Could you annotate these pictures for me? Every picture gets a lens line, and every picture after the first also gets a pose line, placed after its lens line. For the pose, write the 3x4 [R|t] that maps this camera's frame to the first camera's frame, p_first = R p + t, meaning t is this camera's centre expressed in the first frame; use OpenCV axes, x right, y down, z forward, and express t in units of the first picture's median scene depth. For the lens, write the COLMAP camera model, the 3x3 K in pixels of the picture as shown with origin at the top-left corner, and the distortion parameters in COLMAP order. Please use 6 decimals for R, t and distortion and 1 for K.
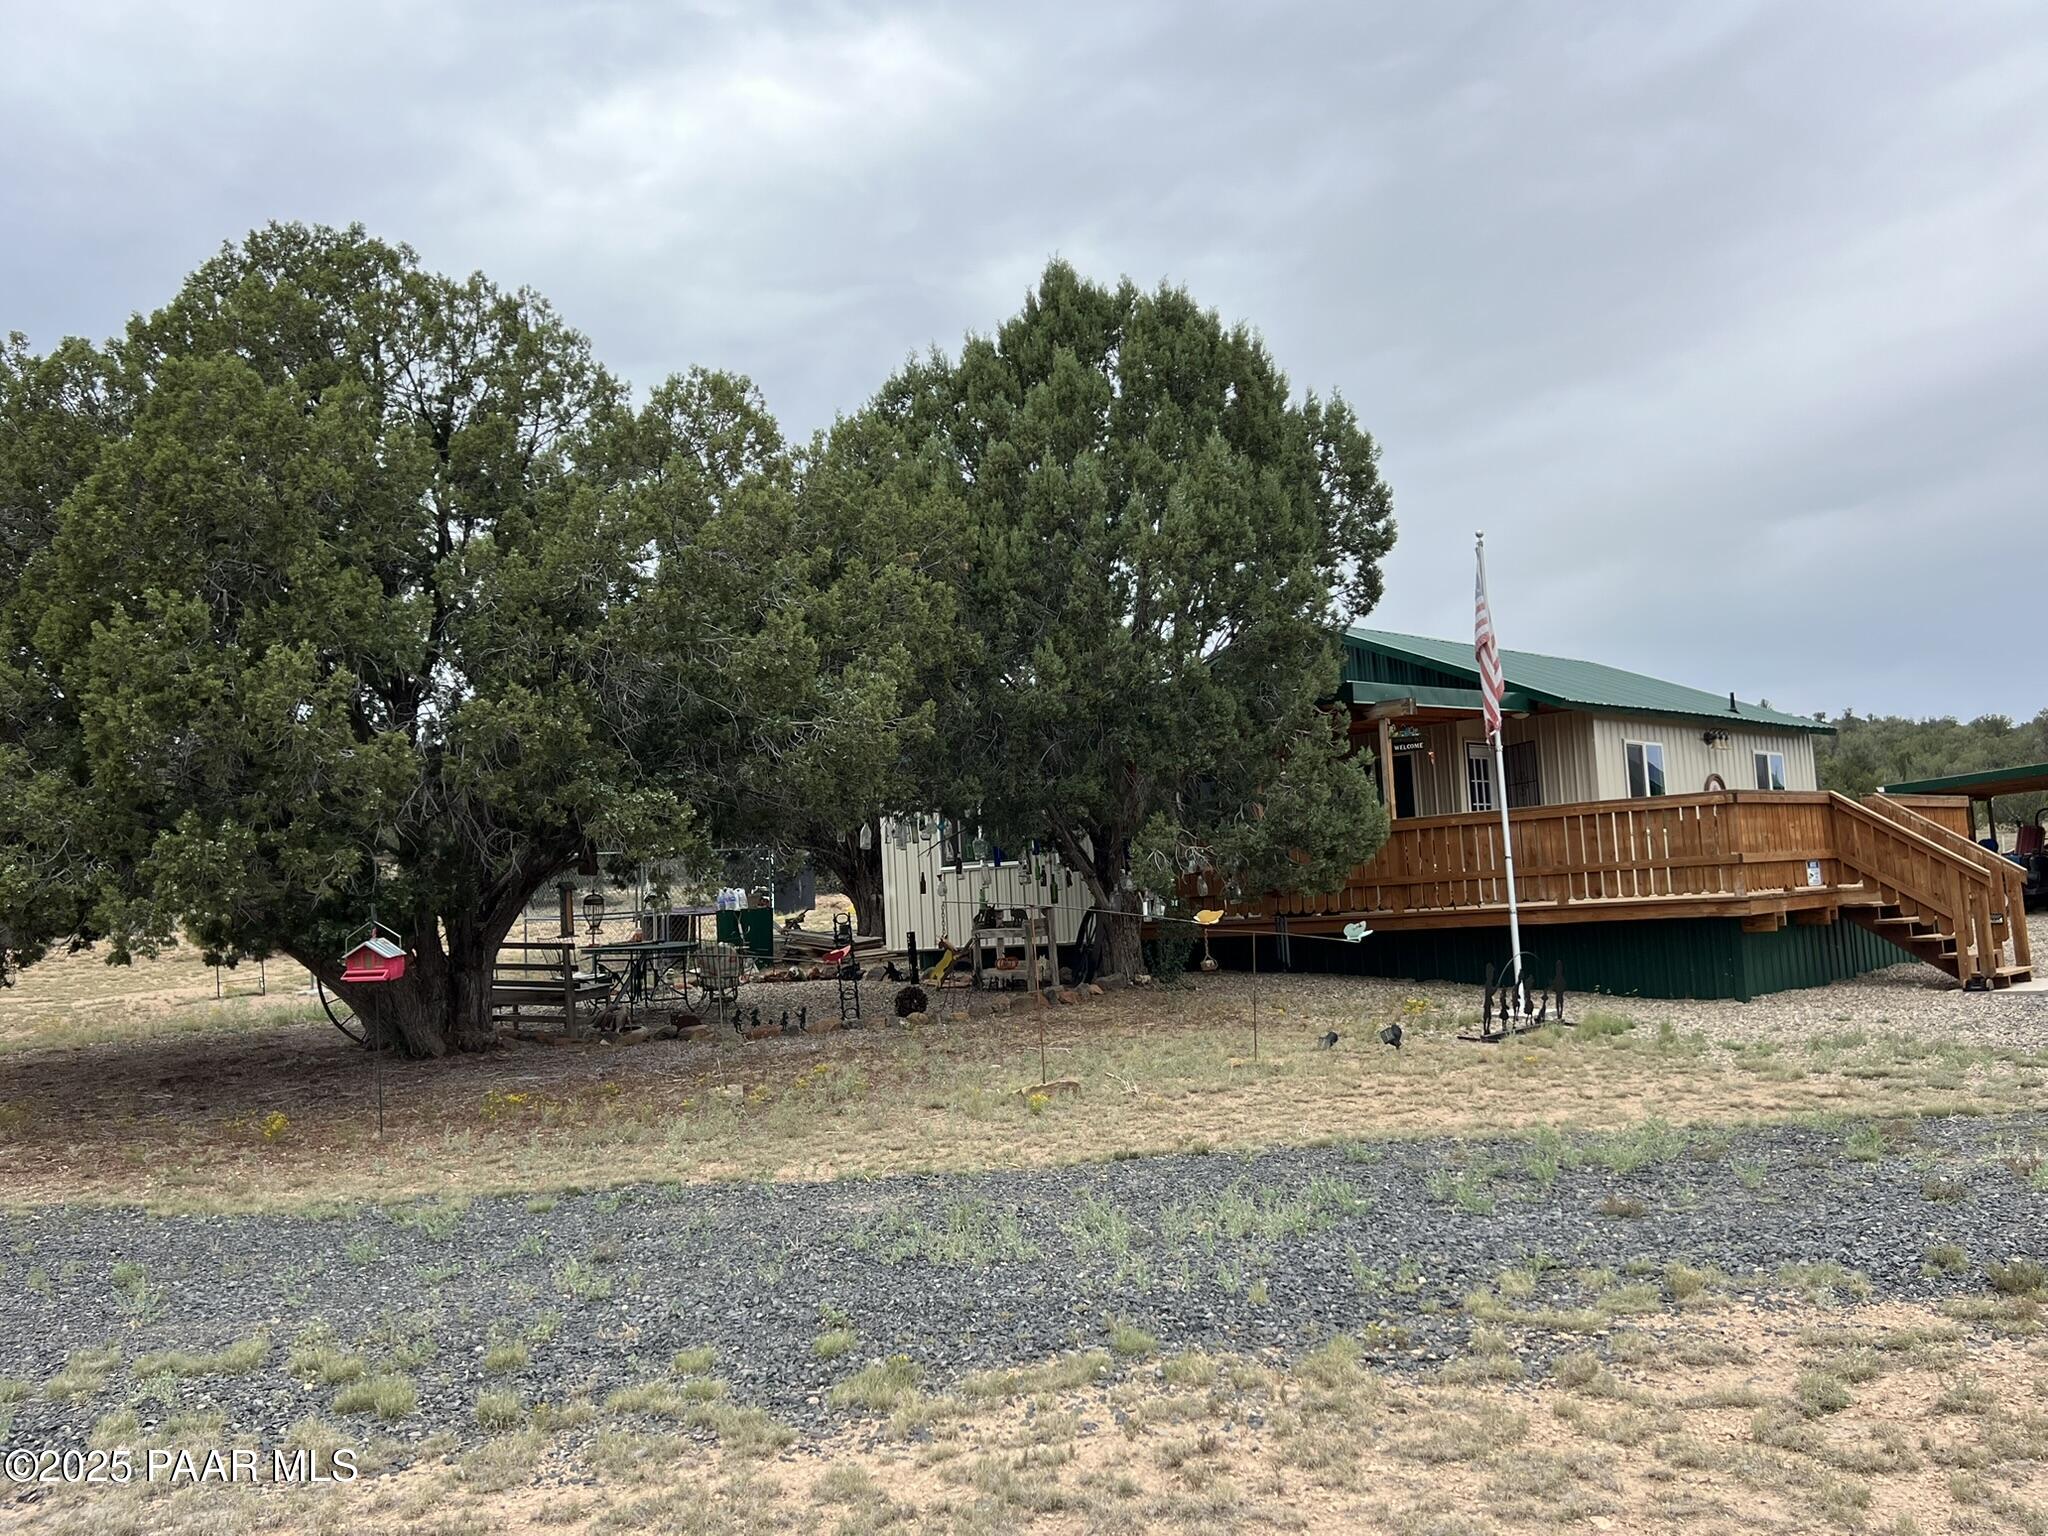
lens RADIAL K [[1722.5, 0, 1021.2], [0, 1722.5, 771.8], [0, 0, 1]] dist [0.009947, 0.003334]
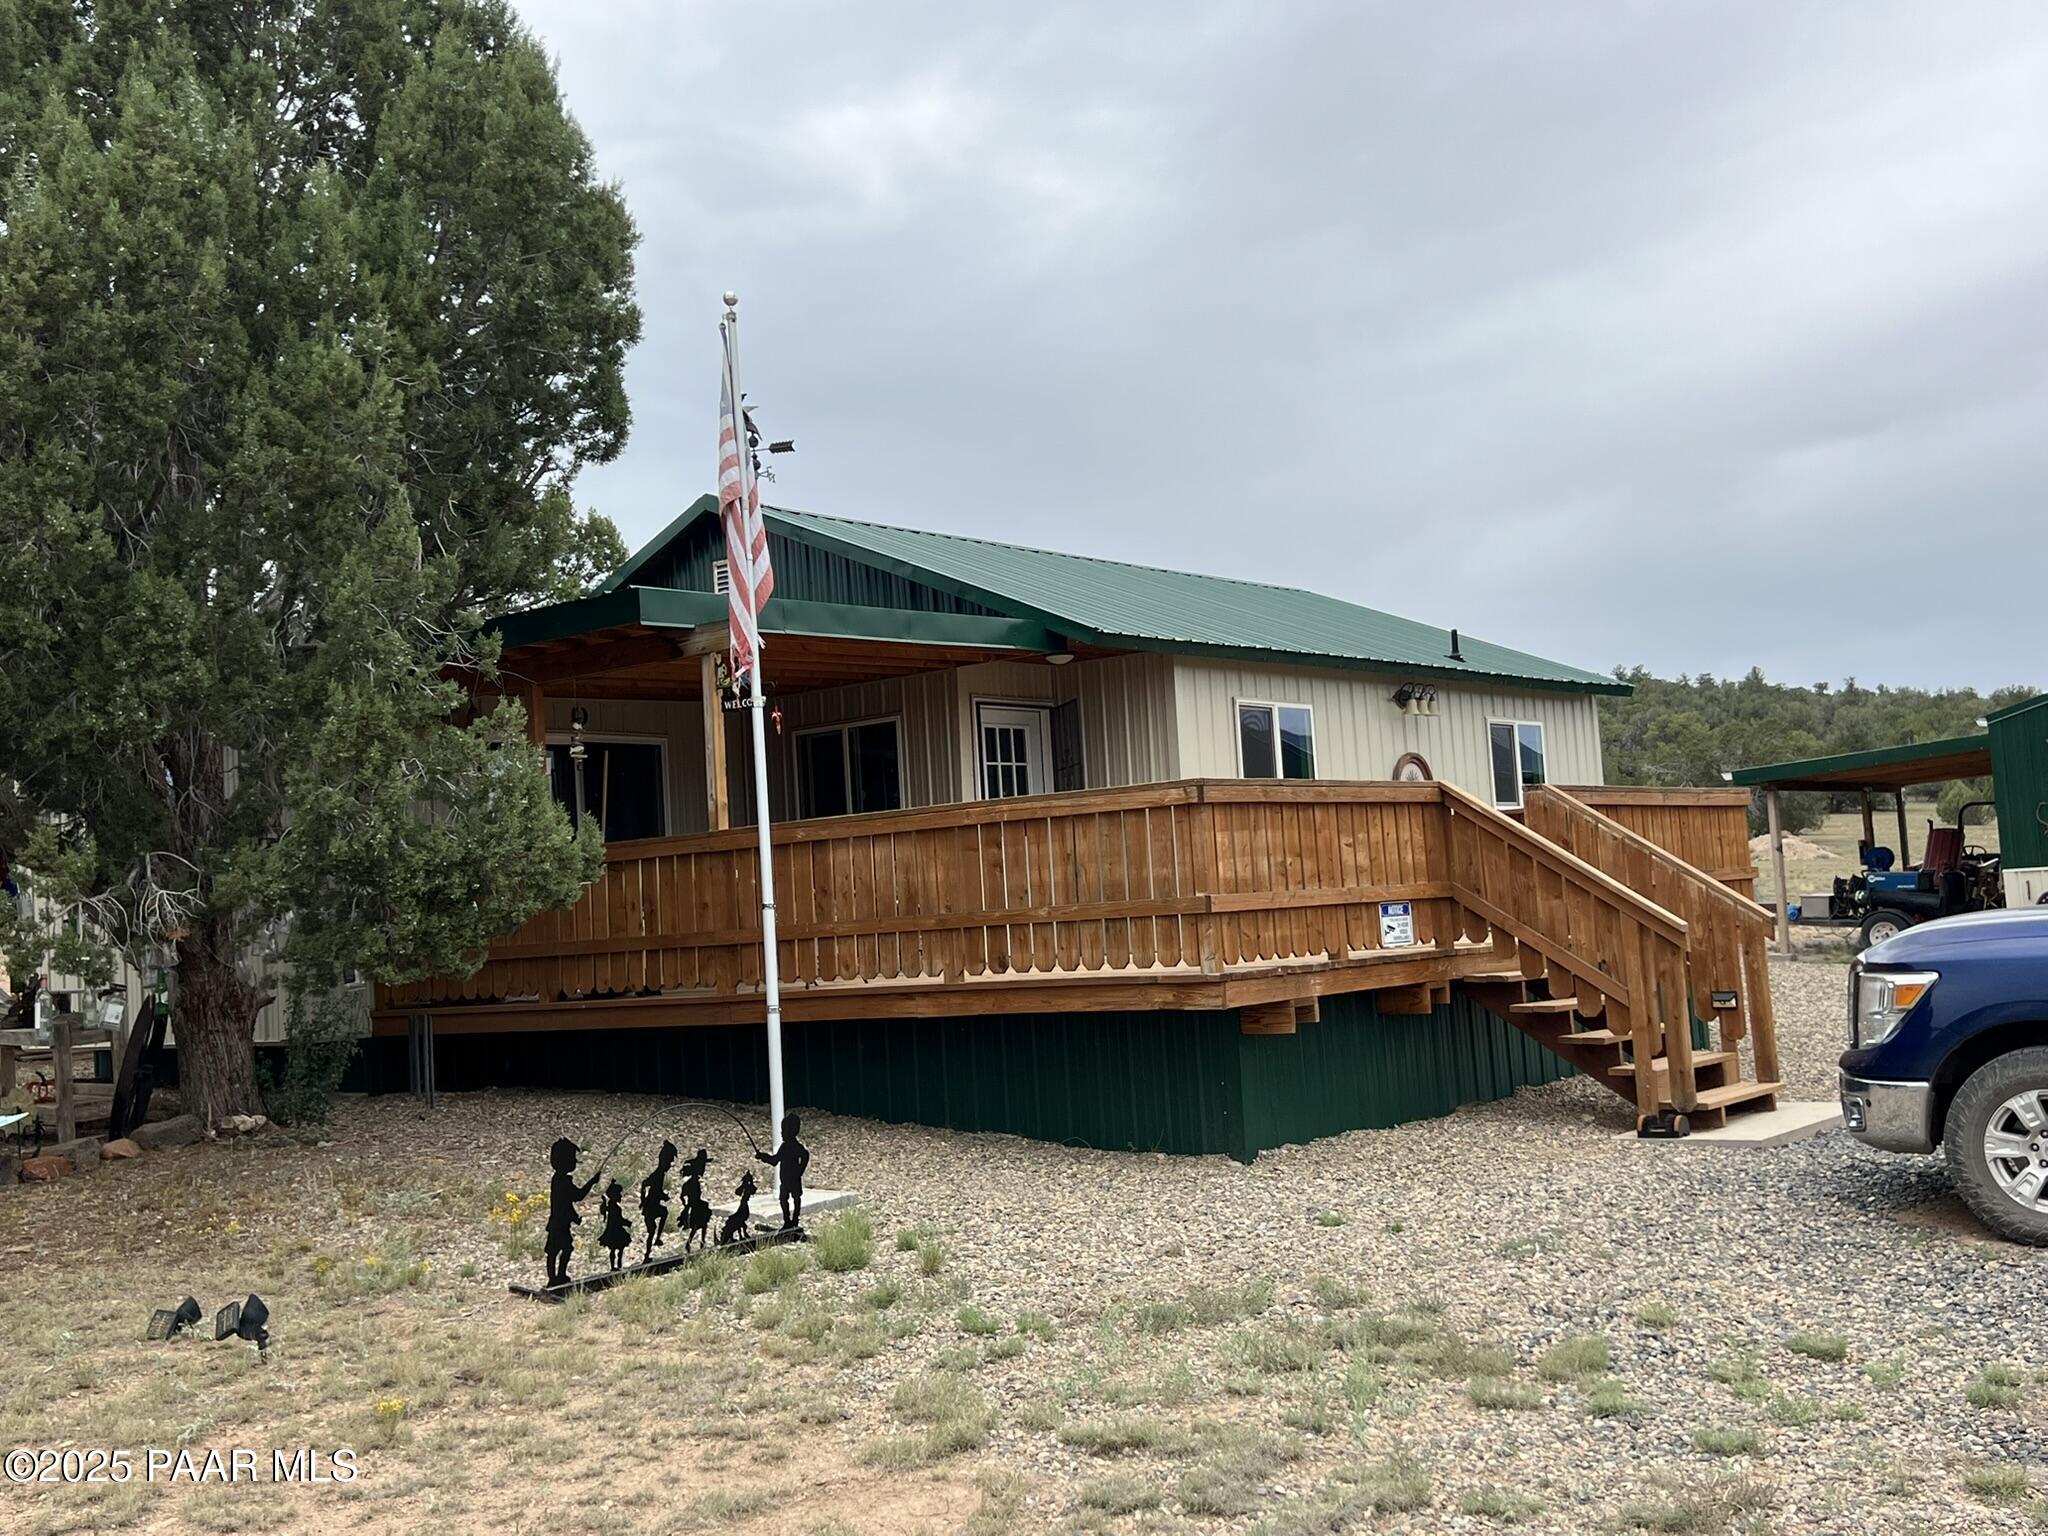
lens RADIAL K [[2158.4, 0, 1026.3], [0, 2158.4, 751.0], [0, 0, 1]] dist [0.126532, 0.000000]
pose [[0.996070, 0.001577, 0.088554, 0.272664], [-0.001459, 0.999998, -0.001395, 0.002360], [-0.088556, 0.001260, 0.996070, 0.294468]]
